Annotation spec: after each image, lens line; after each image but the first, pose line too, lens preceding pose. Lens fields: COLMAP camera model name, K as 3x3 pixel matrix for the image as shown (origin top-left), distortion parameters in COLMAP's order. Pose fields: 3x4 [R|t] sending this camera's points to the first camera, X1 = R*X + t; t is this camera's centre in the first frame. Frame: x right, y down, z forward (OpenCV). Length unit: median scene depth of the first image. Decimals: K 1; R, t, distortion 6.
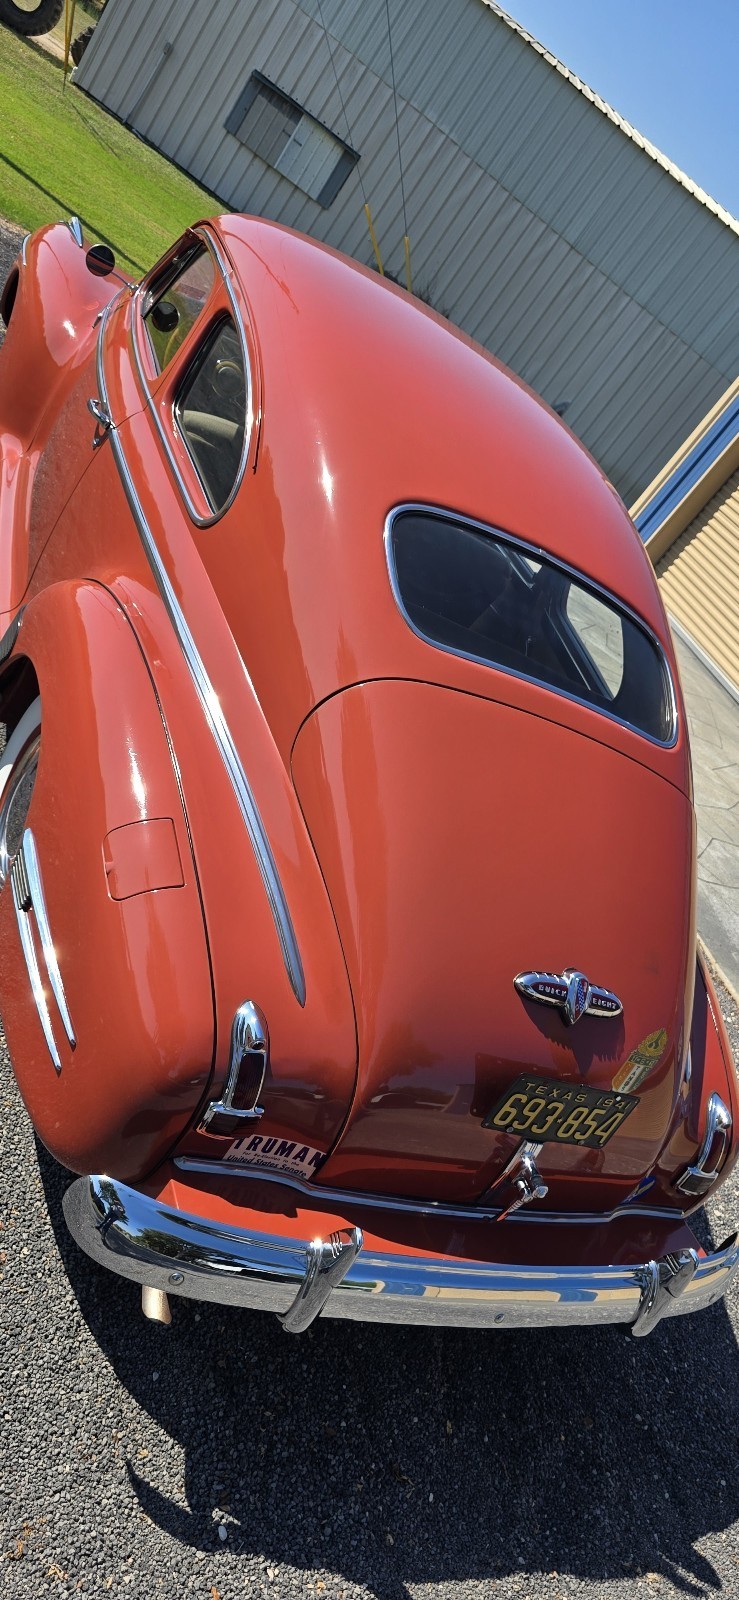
lens RADIAL K [[1021.4, 0, 385.7], [0, 1021.4, 806.9], [0, 0, 1]] dist [0.037899, -0.032751]
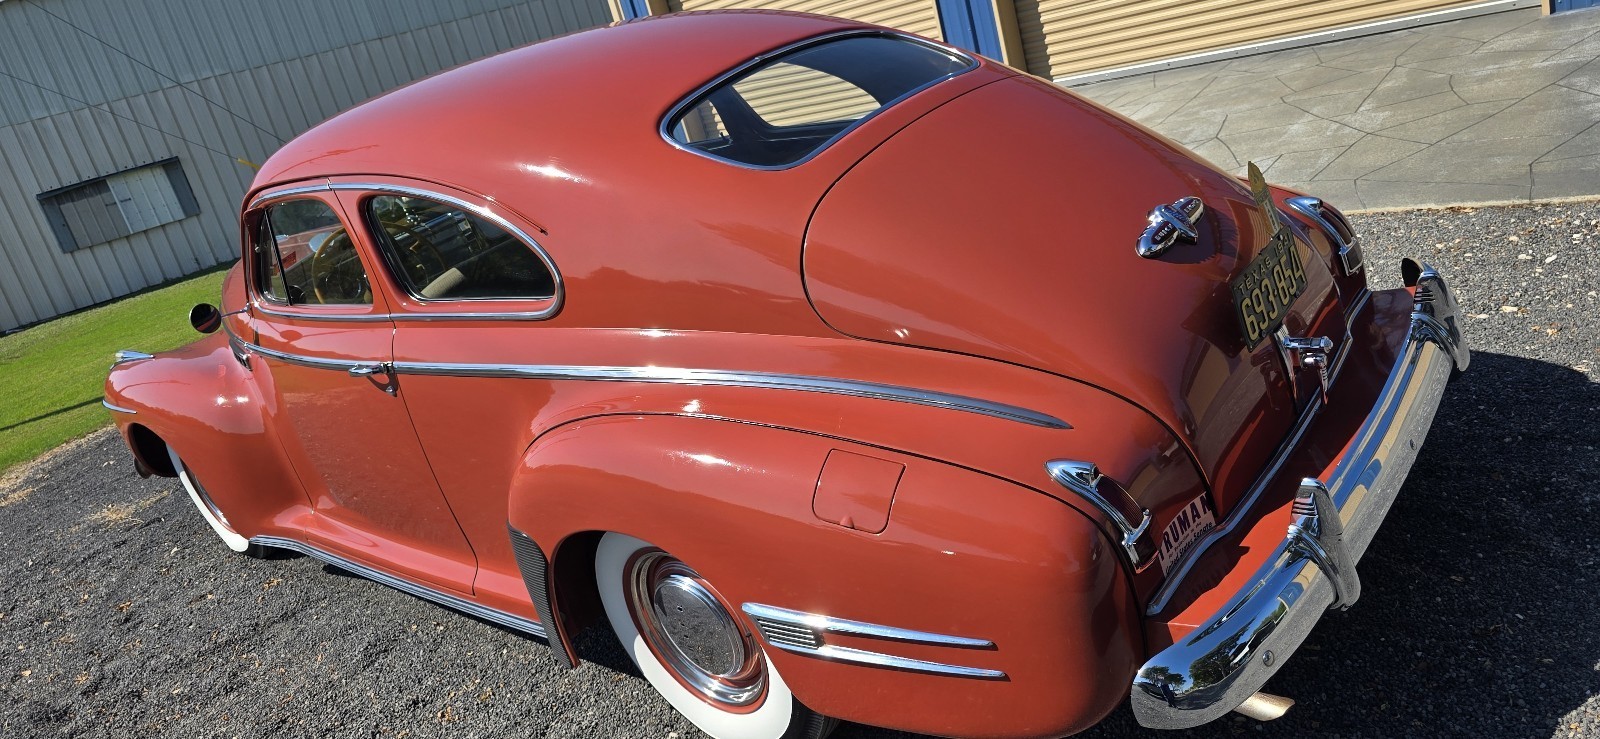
lens RADIAL K [[1021.4, 0, 807.3], [0, 1021.4, 365.7], [0, 0, 1]] dist [0.037899, -0.032751]
pose [[0.529843, -0.834703, 0.150128, -0.277121], [0.844944, 0.534785, -0.008661, -0.039583], [-0.073057, 0.131438, 0.988629, 0.025180]]
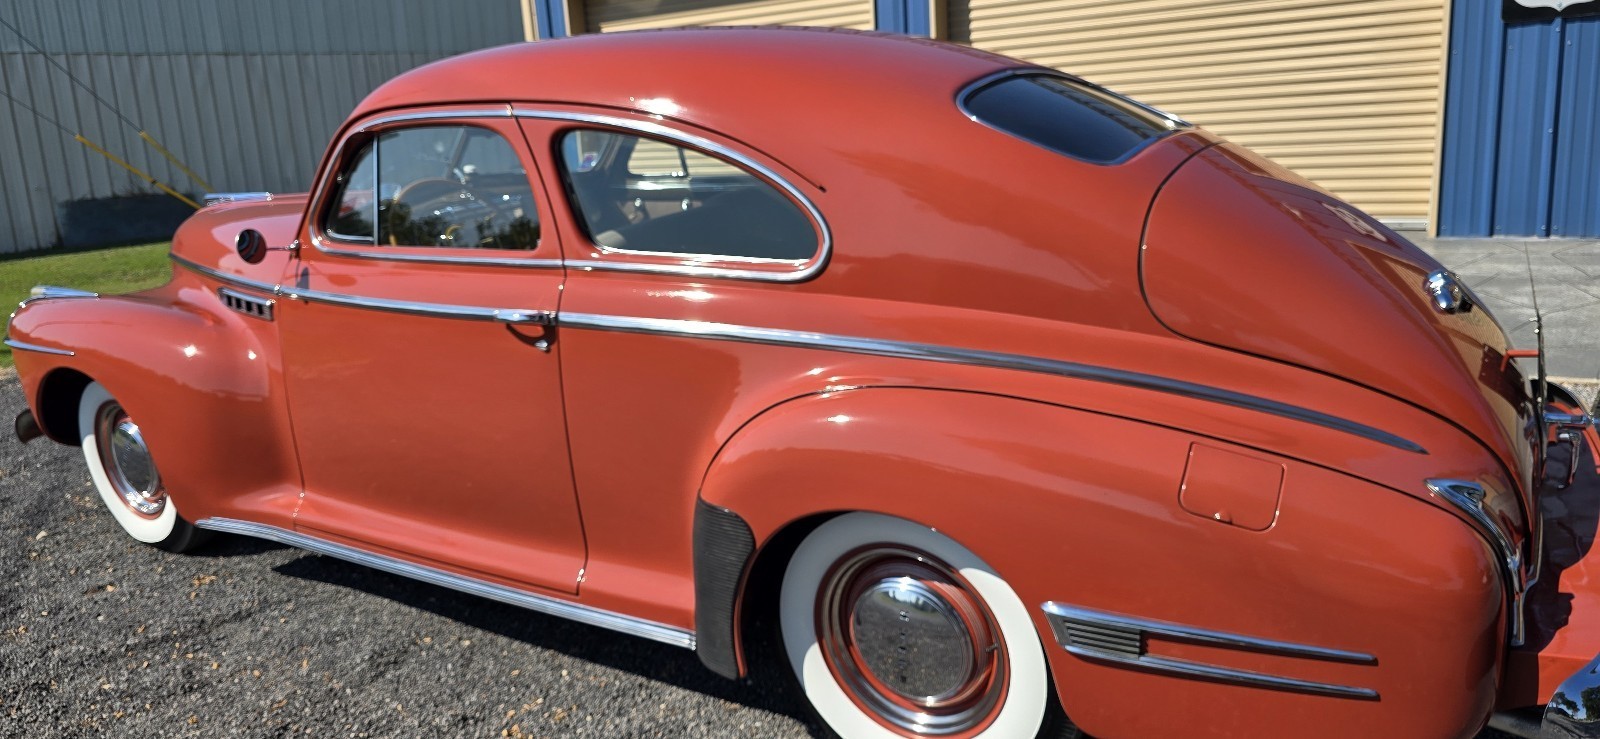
lens RADIAL K [[1031.3, 0, 820.4], [0, 1031.3, 374.0], [0, 0, 1]] dist [0.033517, -0.033631]
pose [[0.599832, -0.719567, 0.349893, -0.637165], [0.745547, 0.661384, 0.082046, -0.327590], [-0.290451, 0.211648, 0.933190, 0.190240]]
